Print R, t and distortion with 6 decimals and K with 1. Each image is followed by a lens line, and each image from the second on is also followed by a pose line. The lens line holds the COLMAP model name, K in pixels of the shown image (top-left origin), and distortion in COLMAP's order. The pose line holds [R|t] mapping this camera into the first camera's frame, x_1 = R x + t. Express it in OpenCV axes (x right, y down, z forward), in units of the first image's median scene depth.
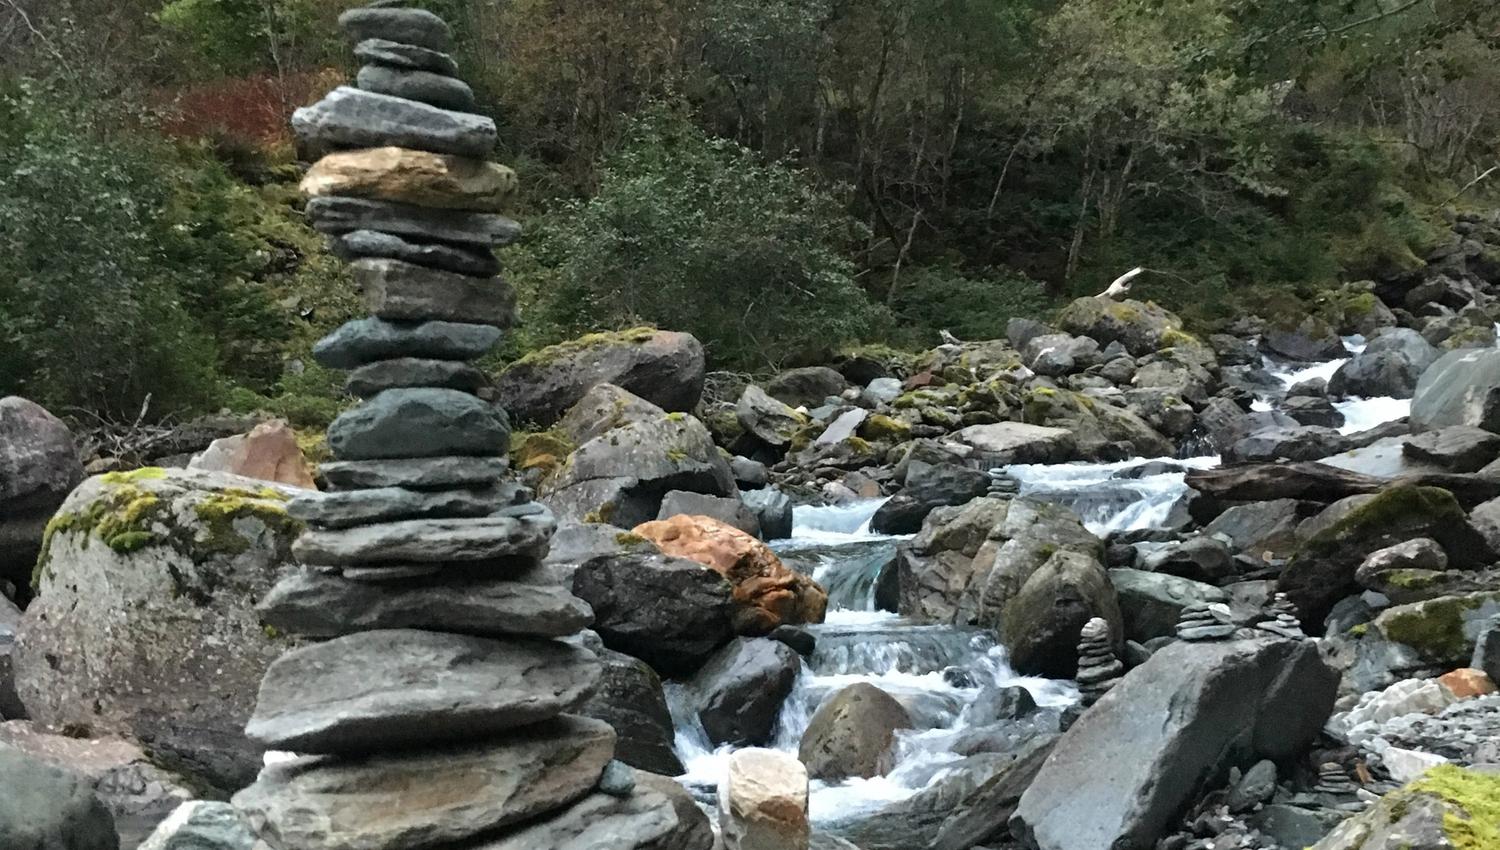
lens RADIAL K [[1701.4, 0, 751.2], [0, 1701.4, 425.9], [0, 0, 1]] dist [0.045927, 0.000000]
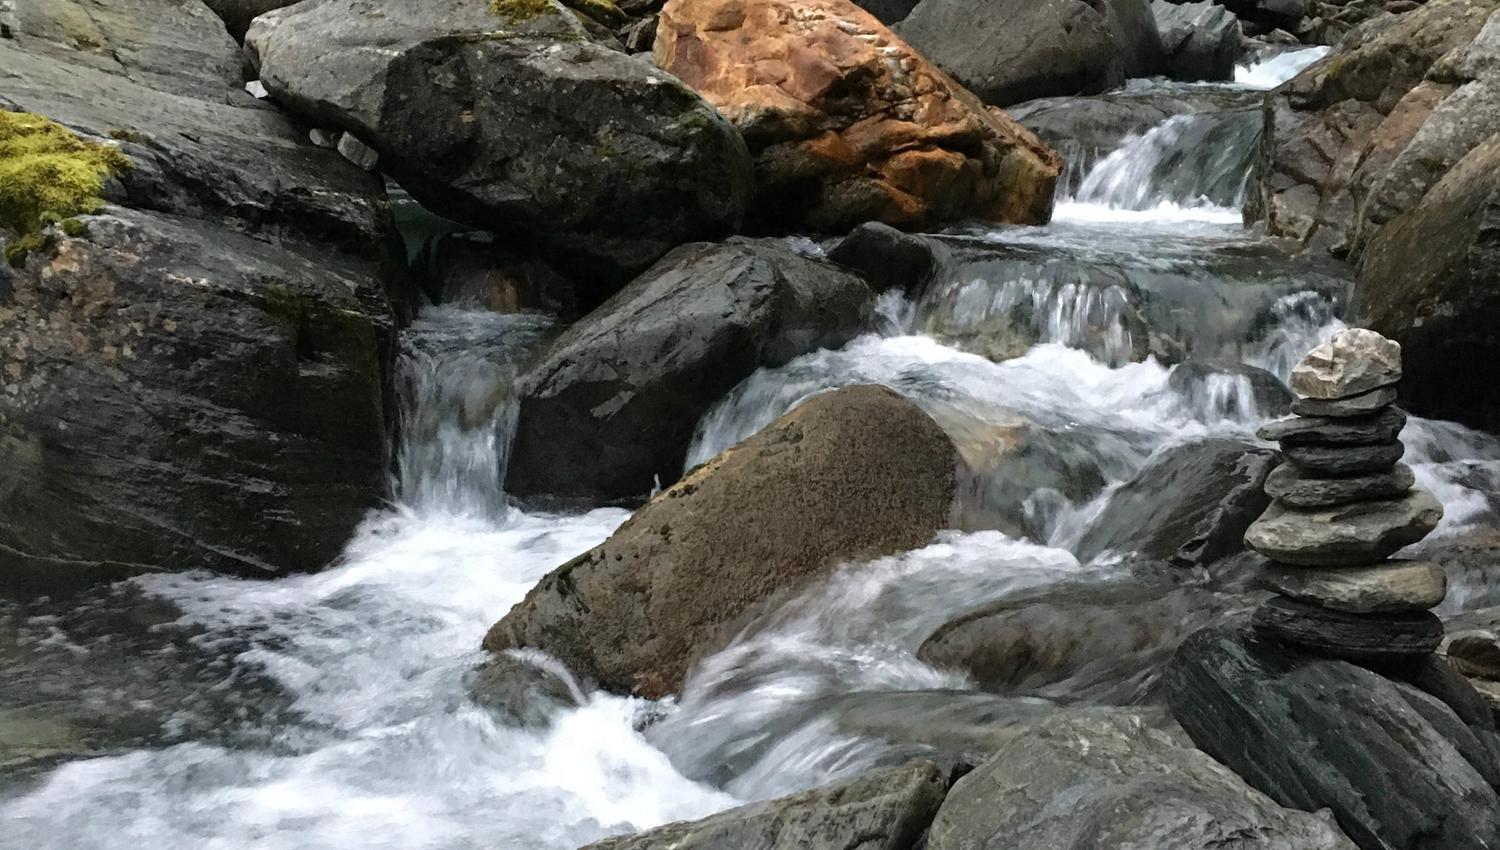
lens RADIAL K [[1701.4, 0, 752.1], [0, 1701.4, 420.5], [0, 0, 1]] dist [0.045927, 0.000000]
pose [[0.931004, 0.142810, -0.335912, 0.146555], [-0.052118, 0.962865, 0.264906, 0.044301], [0.361269, -0.229122, 0.903874, 0.519807]]
